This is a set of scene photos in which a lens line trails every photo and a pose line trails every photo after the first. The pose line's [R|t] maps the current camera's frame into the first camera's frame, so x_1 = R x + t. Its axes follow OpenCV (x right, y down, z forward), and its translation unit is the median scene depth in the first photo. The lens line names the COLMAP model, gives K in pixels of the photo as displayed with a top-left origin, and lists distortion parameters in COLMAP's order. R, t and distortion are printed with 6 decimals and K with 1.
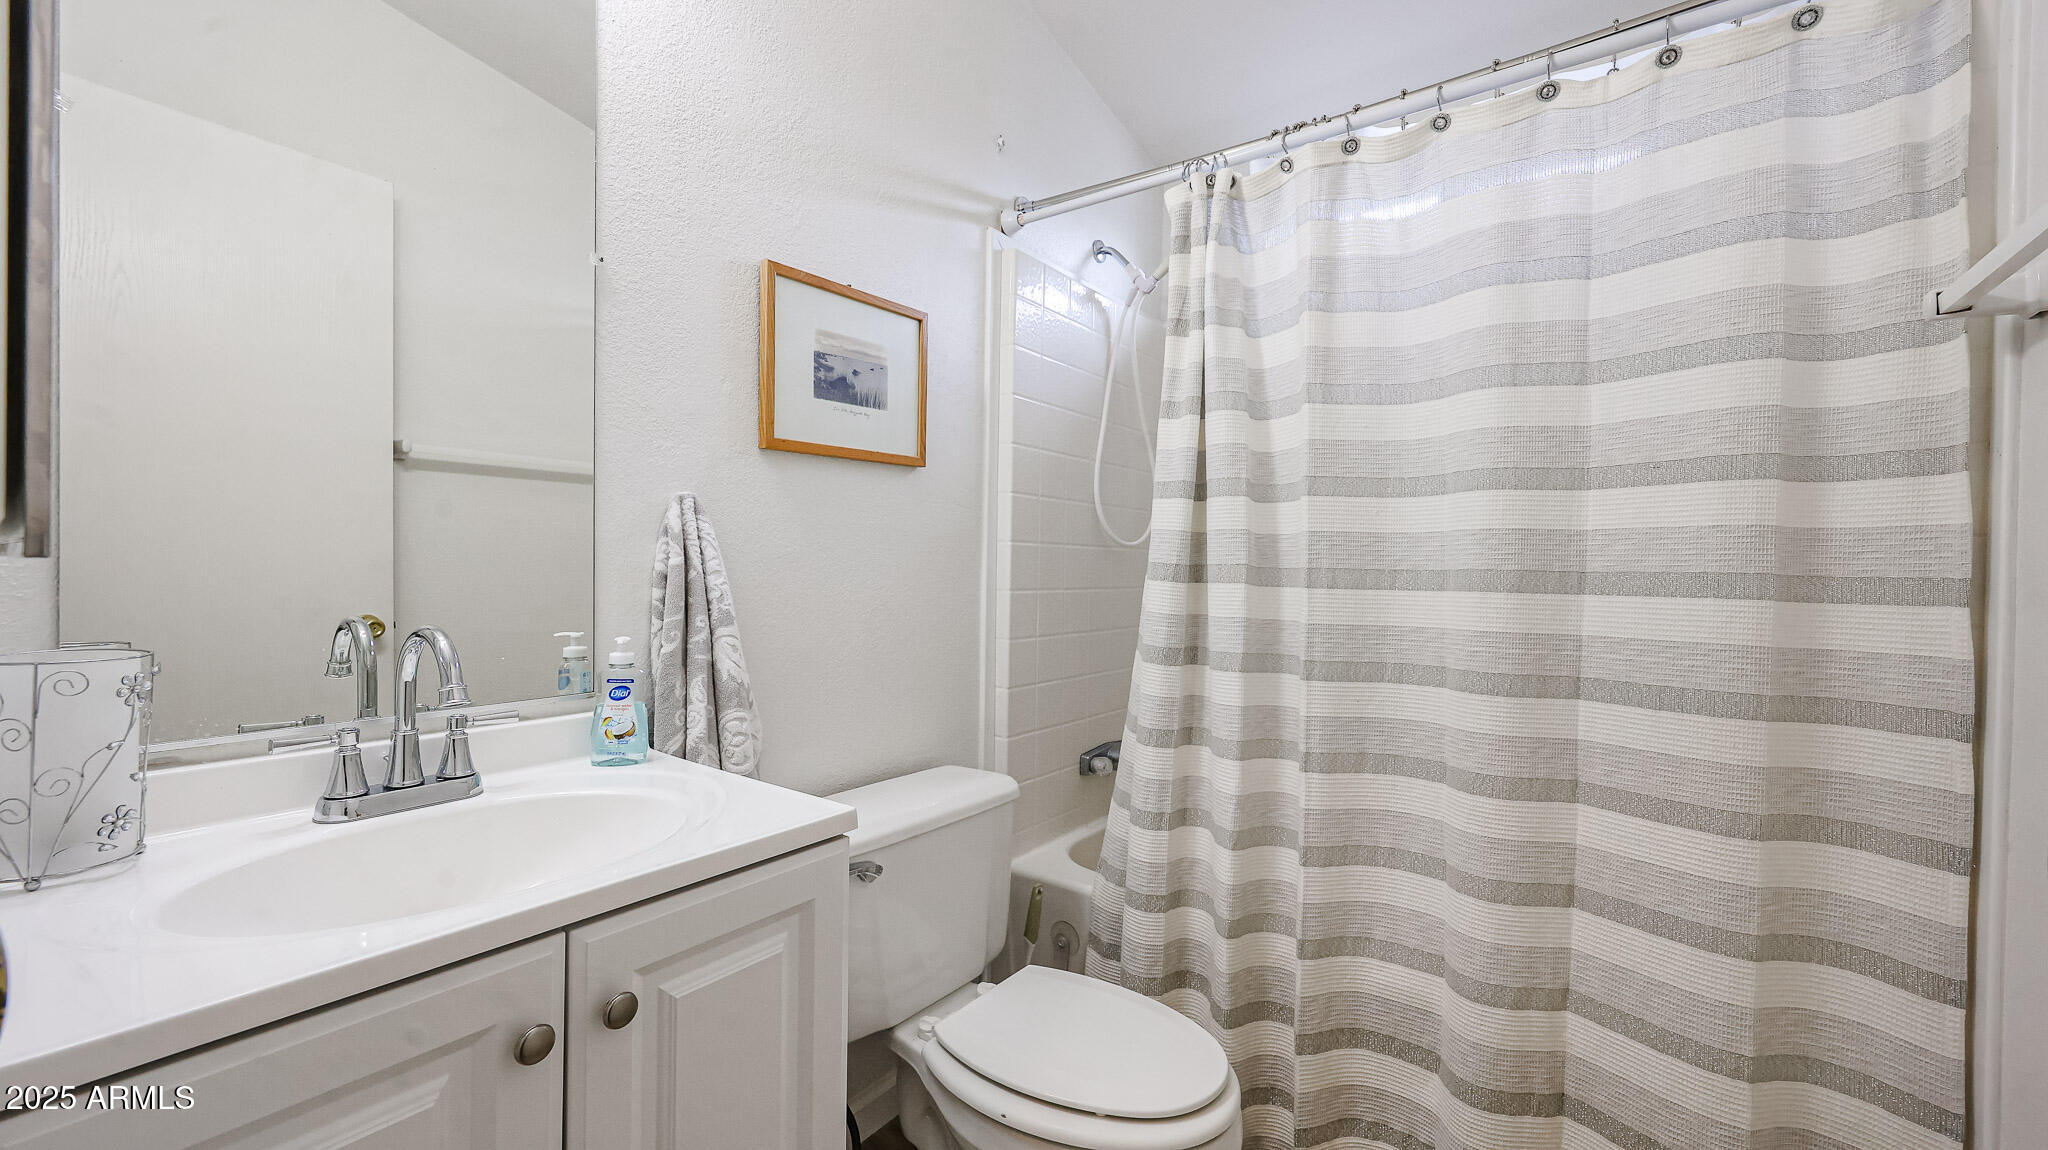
lens RADIAL K [[837.0, 0, 1026.3], [0, 837.0, 559.4], [0, 0, 1]] dist [0.000651, 0.000097]
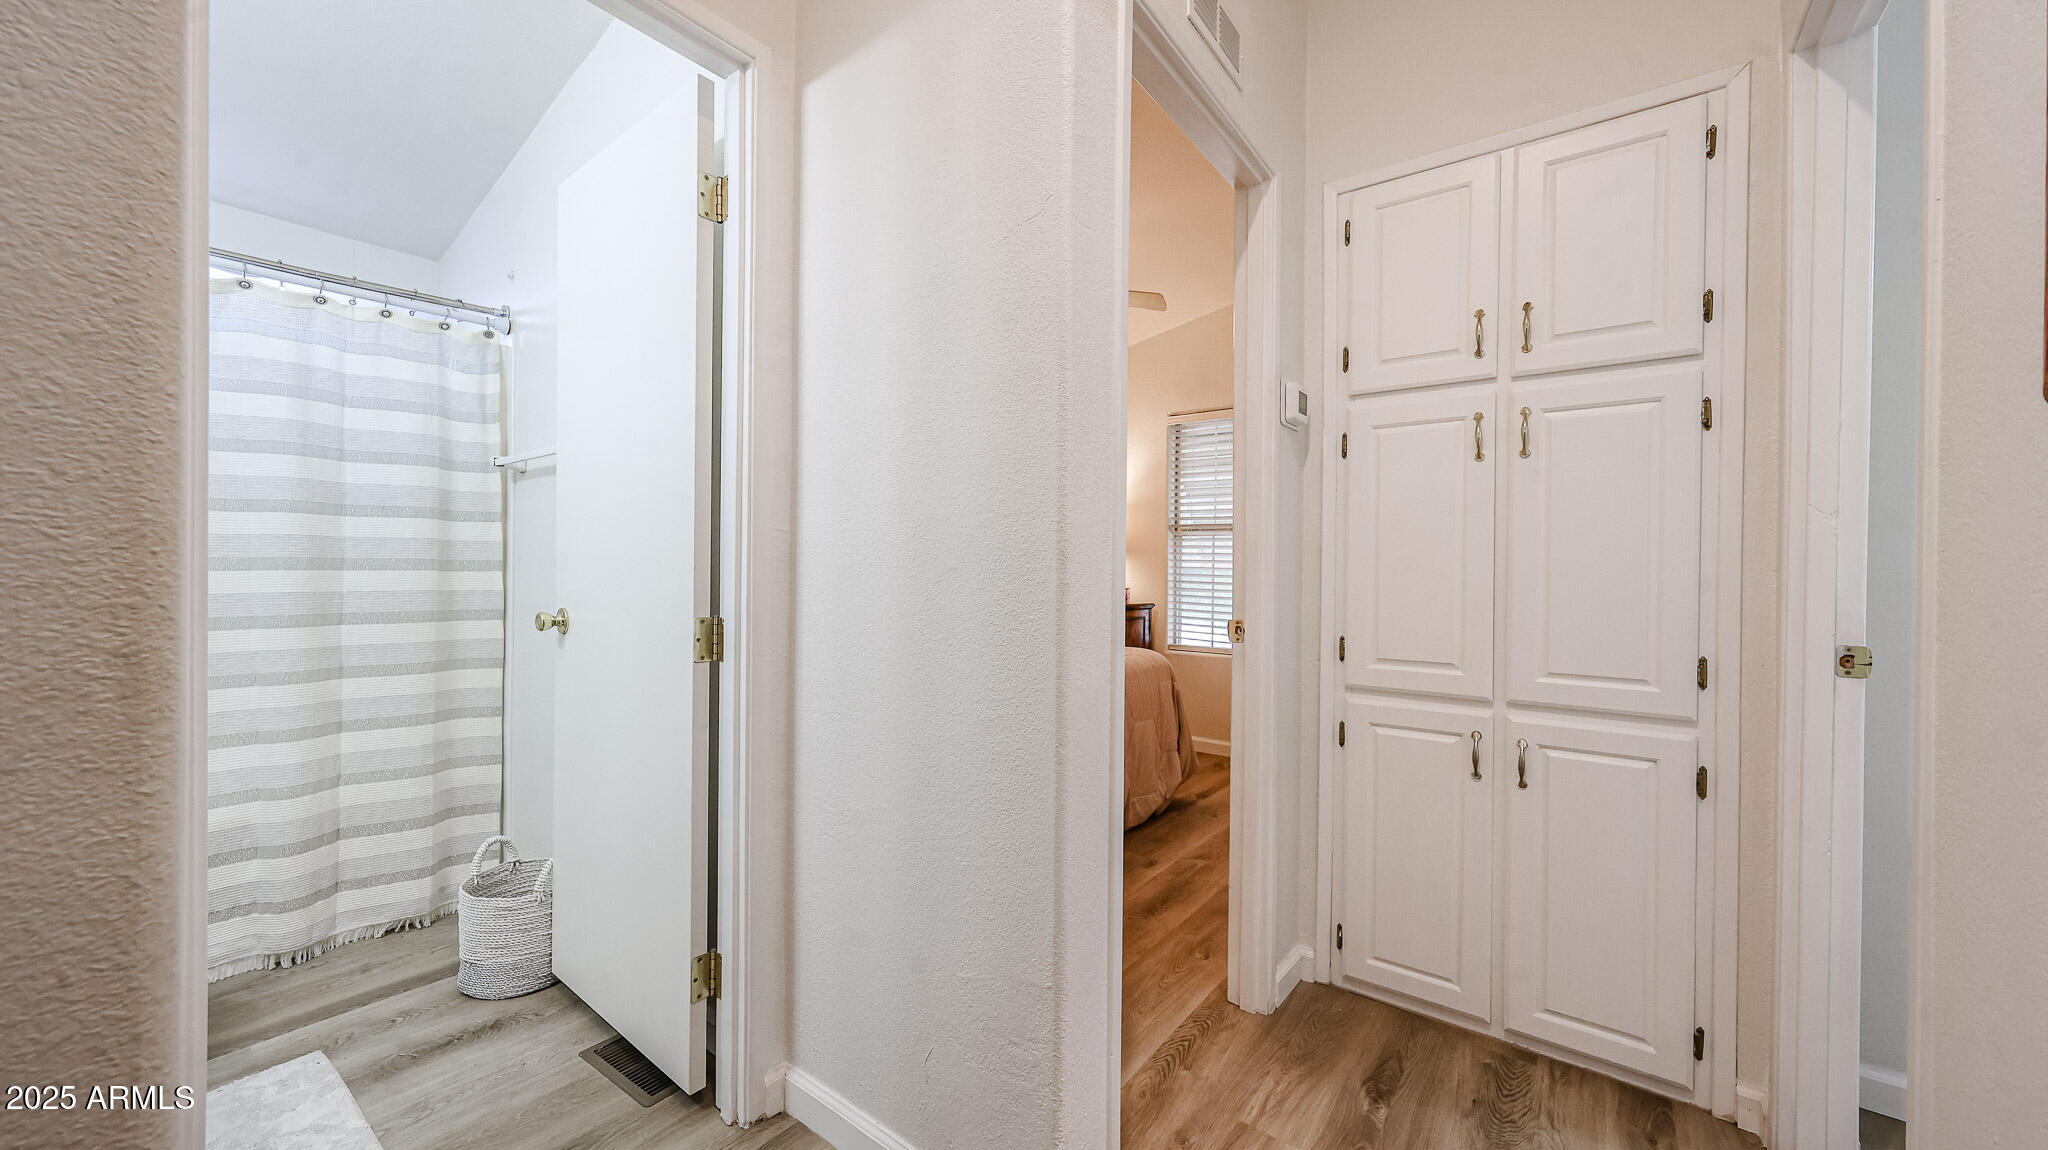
lens RADIAL K [[756.6, 0, 1012.4], [0, 756.6, 575.9], [0, 0, 1]] dist [0.001785, -0.000222]
pose [[0.022912, -0.017352, 0.999587, -1.192944], [-0.003413, 0.999842, 0.017434, 0.021463], [-0.999732, -0.003811, 0.022849, -0.664424]]
